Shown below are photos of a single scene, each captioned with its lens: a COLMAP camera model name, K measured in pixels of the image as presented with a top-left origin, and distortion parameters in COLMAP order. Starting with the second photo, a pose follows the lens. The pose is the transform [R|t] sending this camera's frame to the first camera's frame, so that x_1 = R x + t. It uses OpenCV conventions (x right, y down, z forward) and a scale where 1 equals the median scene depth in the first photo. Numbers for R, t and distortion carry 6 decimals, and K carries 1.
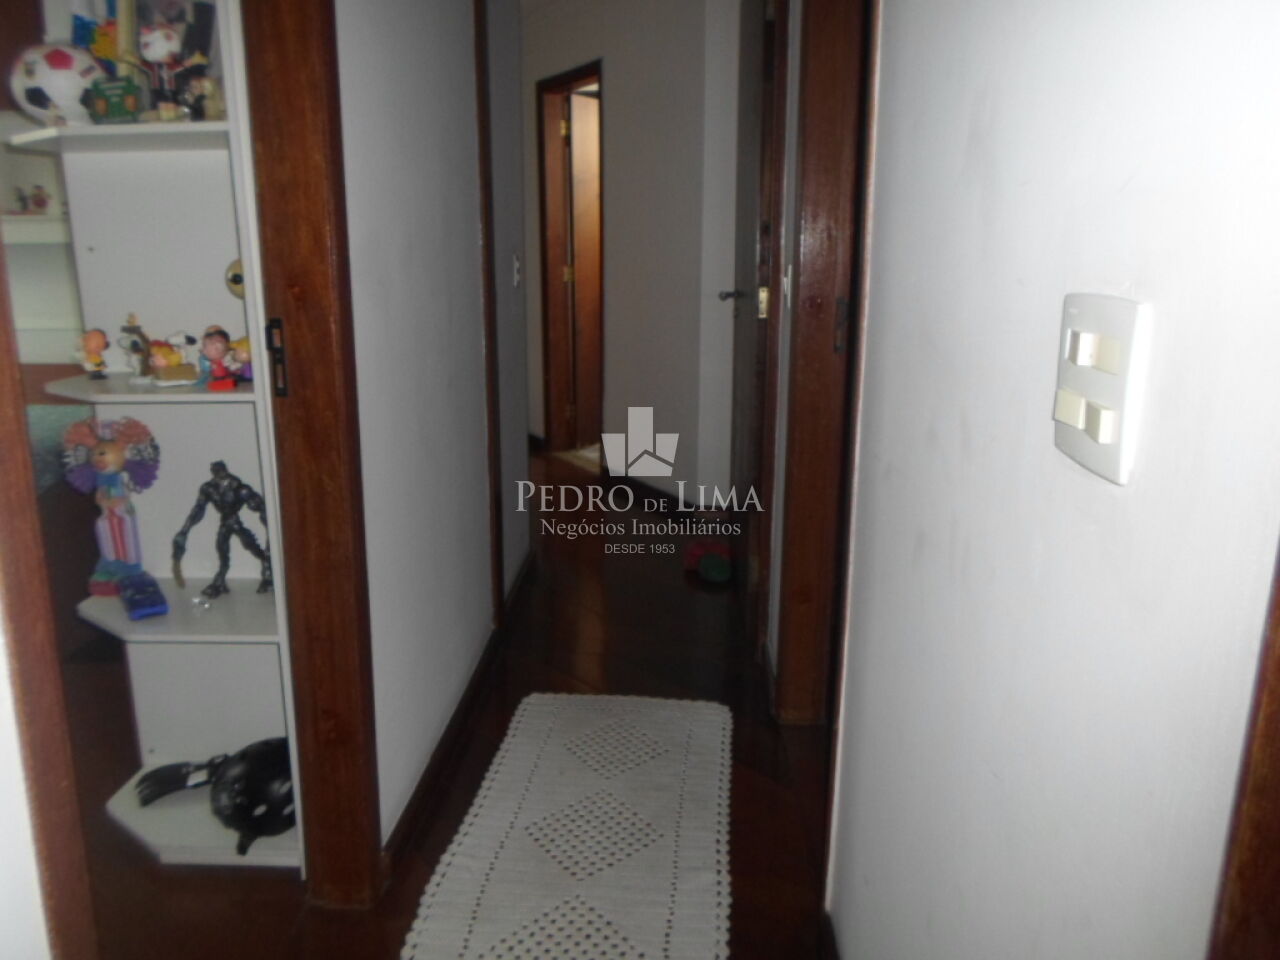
lens RADIAL K [[990.2, 0, 637.4], [0, 990.2, 479.3], [0, 0, 1]] dist [-0.008934, -0.035171]
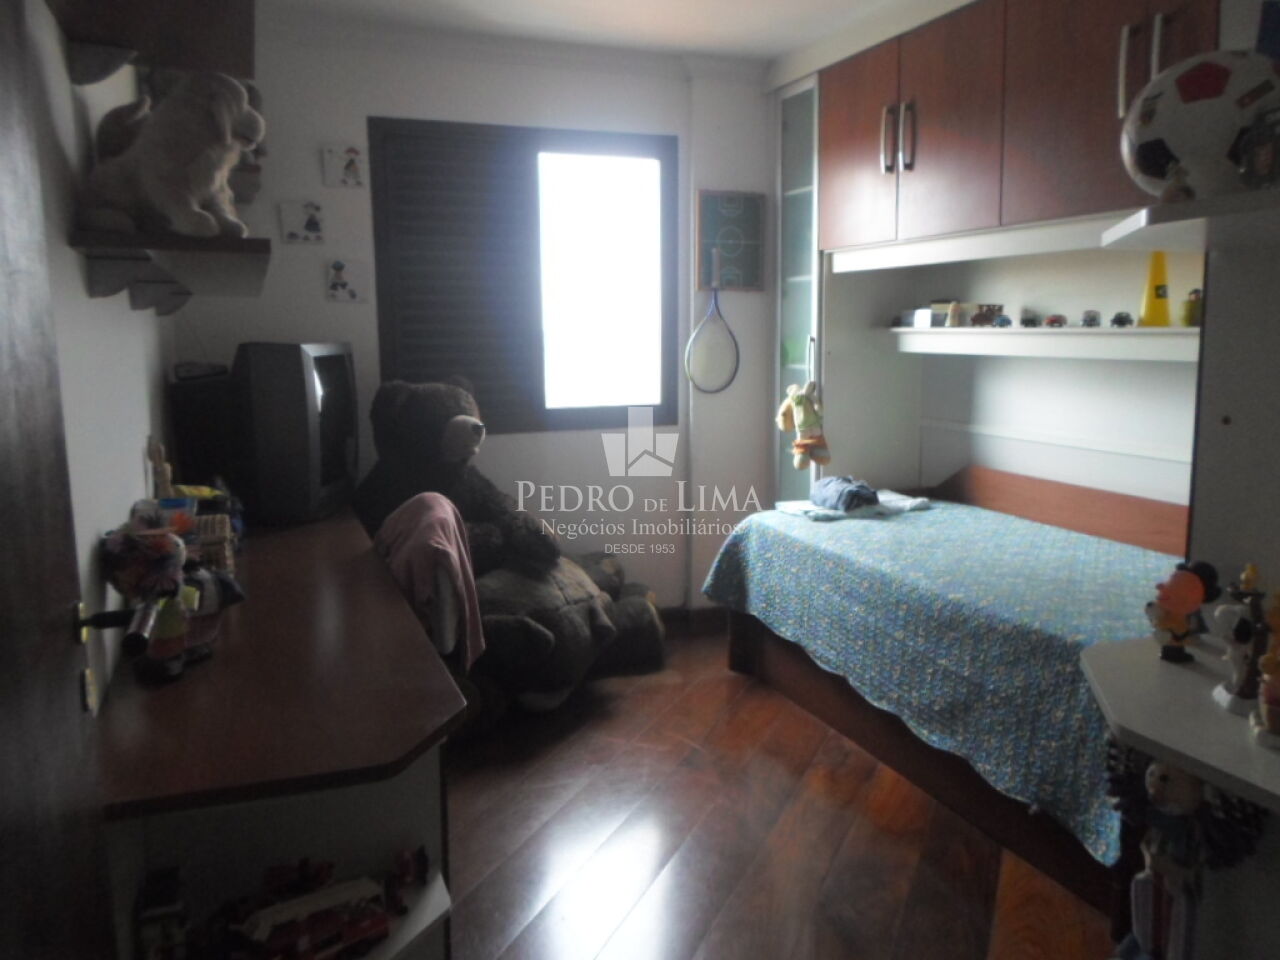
lens RADIAL K [[990.2, 0, 635.2], [0, 990.2, 470.3], [0, 0, 1]] dist [-0.008934, -0.035171]
pose [[0.405988, 0.126129, -0.905133, -0.210239], [-0.209003, 0.976996, 0.042397, -0.181508], [0.889658, 0.171963, 0.423009, 0.535195]]
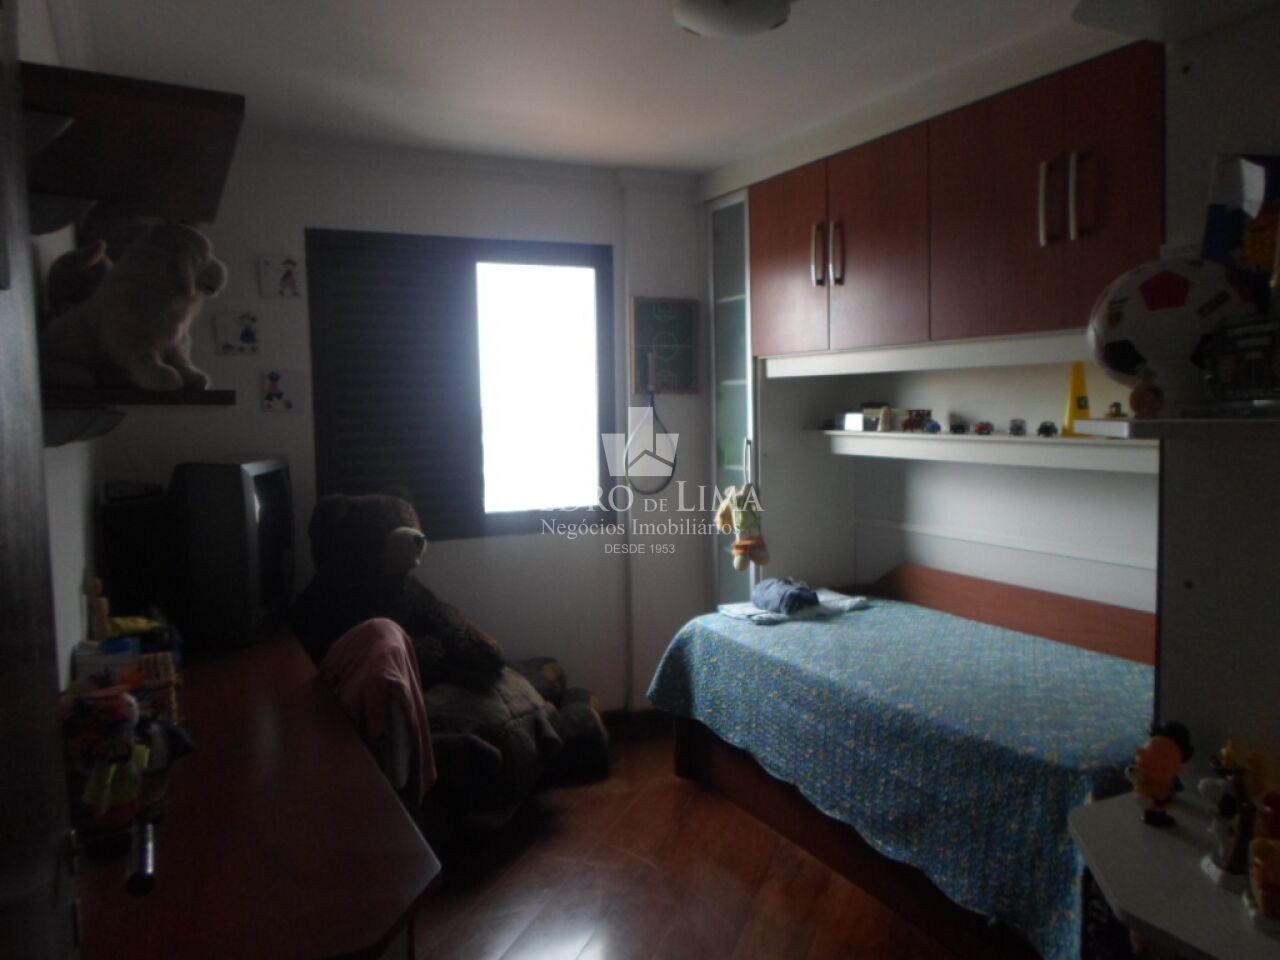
lens RADIAL K [[990.2, 0, 645.0], [0, 990.2, 478.8], [0, 0, 1]] dist [-0.008934, -0.035171]
pose [[0.483018, 0.051497, -0.874095, -0.229166], [-0.191742, 0.980261, -0.048204, -0.234034], [0.854358, 0.190884, 0.483358, 0.480613]]
